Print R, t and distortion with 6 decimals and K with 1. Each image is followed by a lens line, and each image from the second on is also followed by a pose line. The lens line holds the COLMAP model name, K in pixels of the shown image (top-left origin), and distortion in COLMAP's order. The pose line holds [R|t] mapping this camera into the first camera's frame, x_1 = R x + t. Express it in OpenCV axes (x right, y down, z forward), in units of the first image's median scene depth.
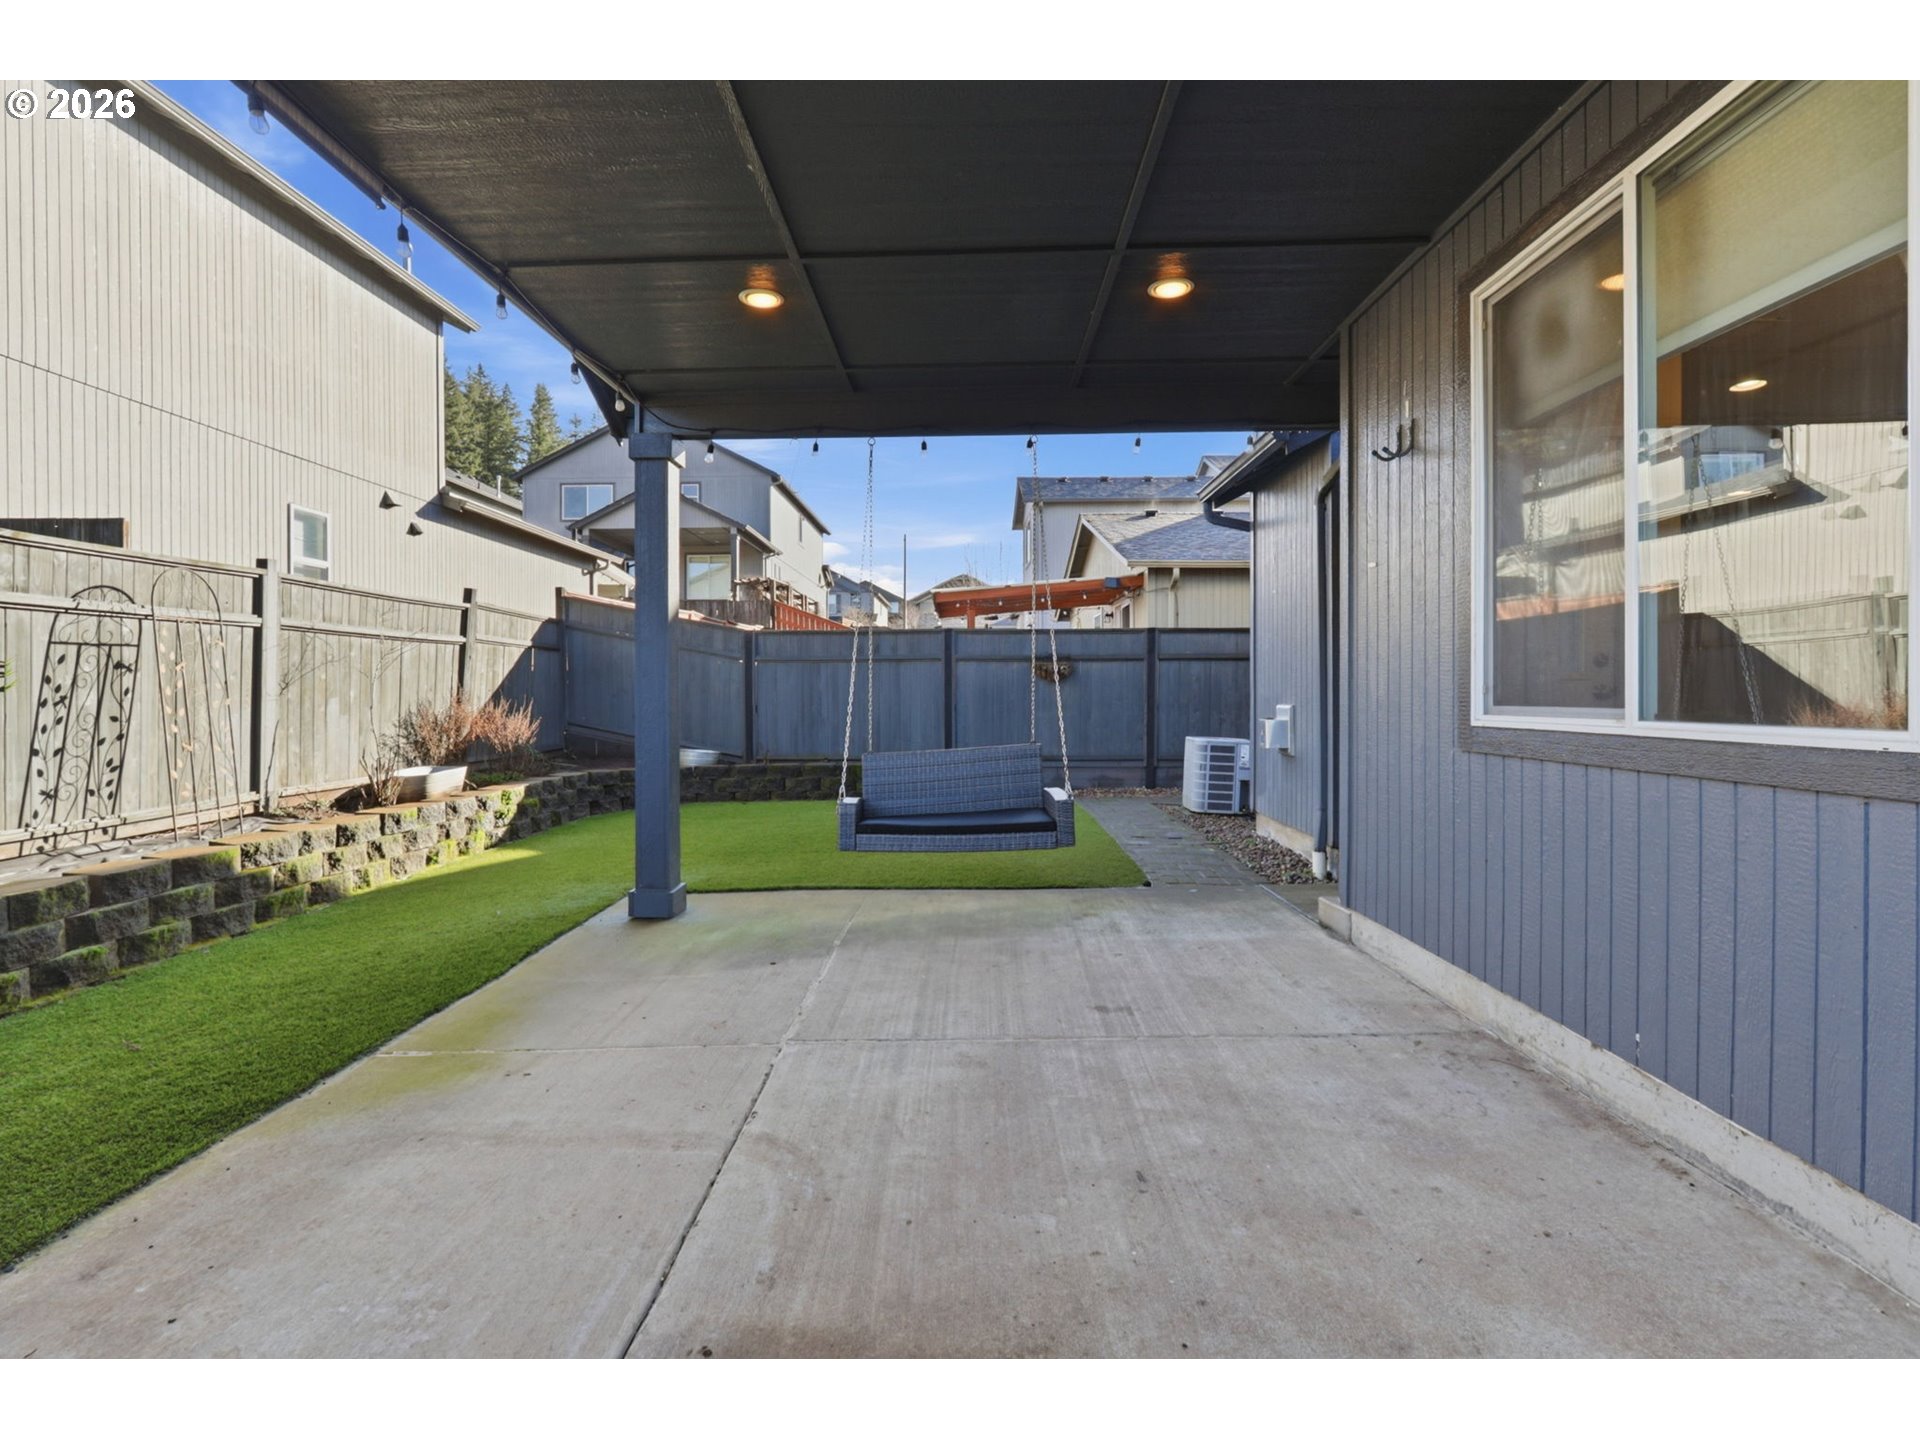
lens RADIAL K [[891.9, 0, 958.5], [0, 891.9, 708.5], [0, 0, 1]] dist [0.002335, -0.000346]
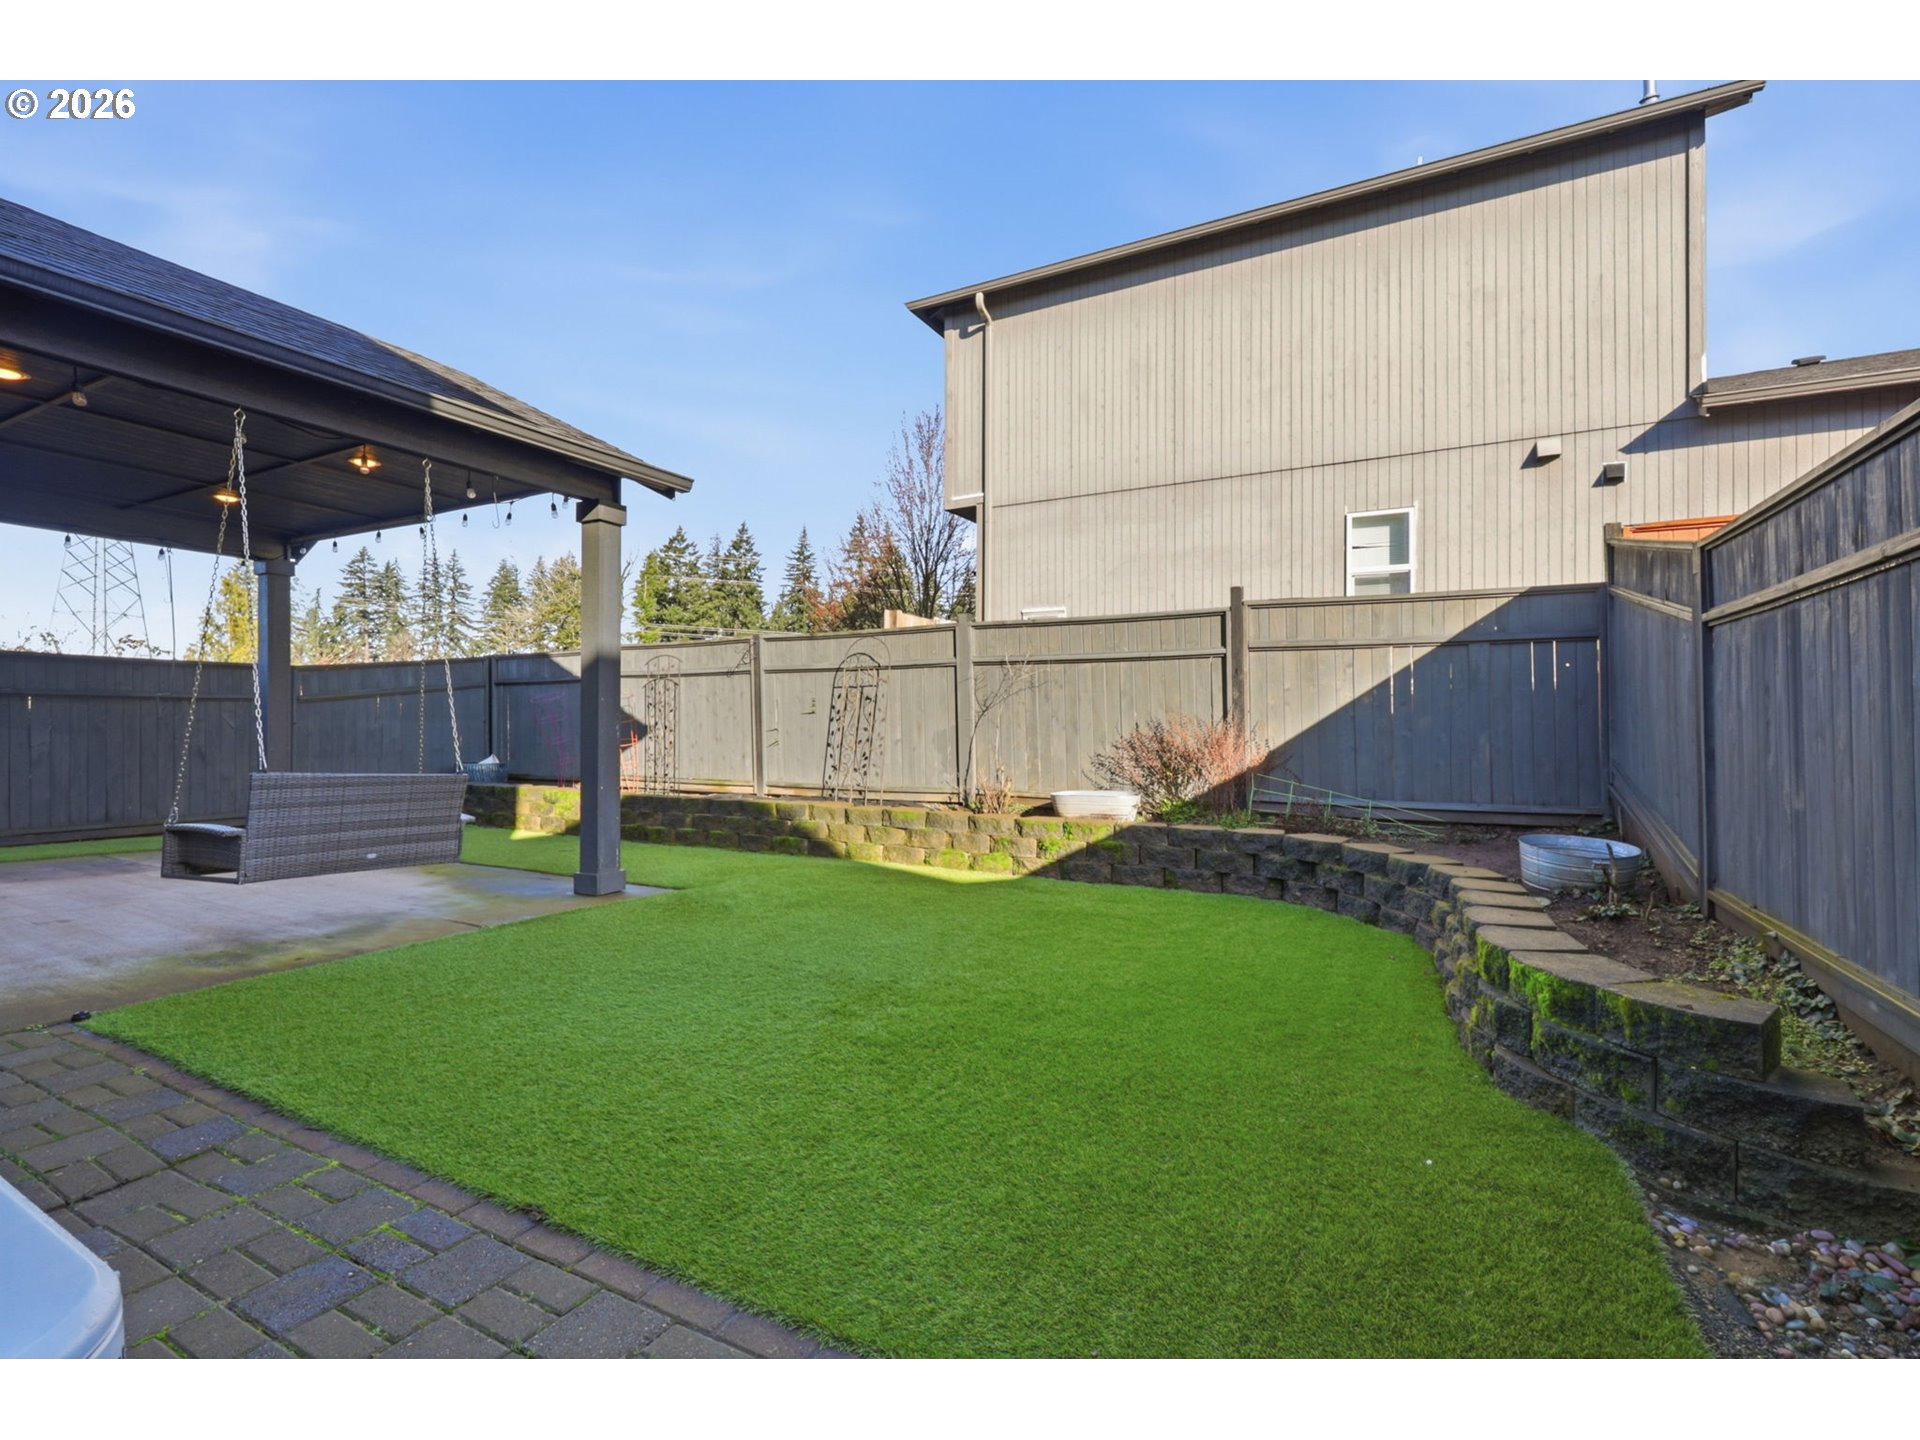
lens RADIAL K [[891.9, 0, 950.1], [0, 891.9, 713.6], [0, 0, 1]] dist [0.002335, -0.000346]
pose [[-0.473224, -0.010454, -0.880880, 0.491155], [-0.021265, 0.999774, -0.000441, -0.021106], [0.880685, 0.018523, -0.473340, 1.937724]]
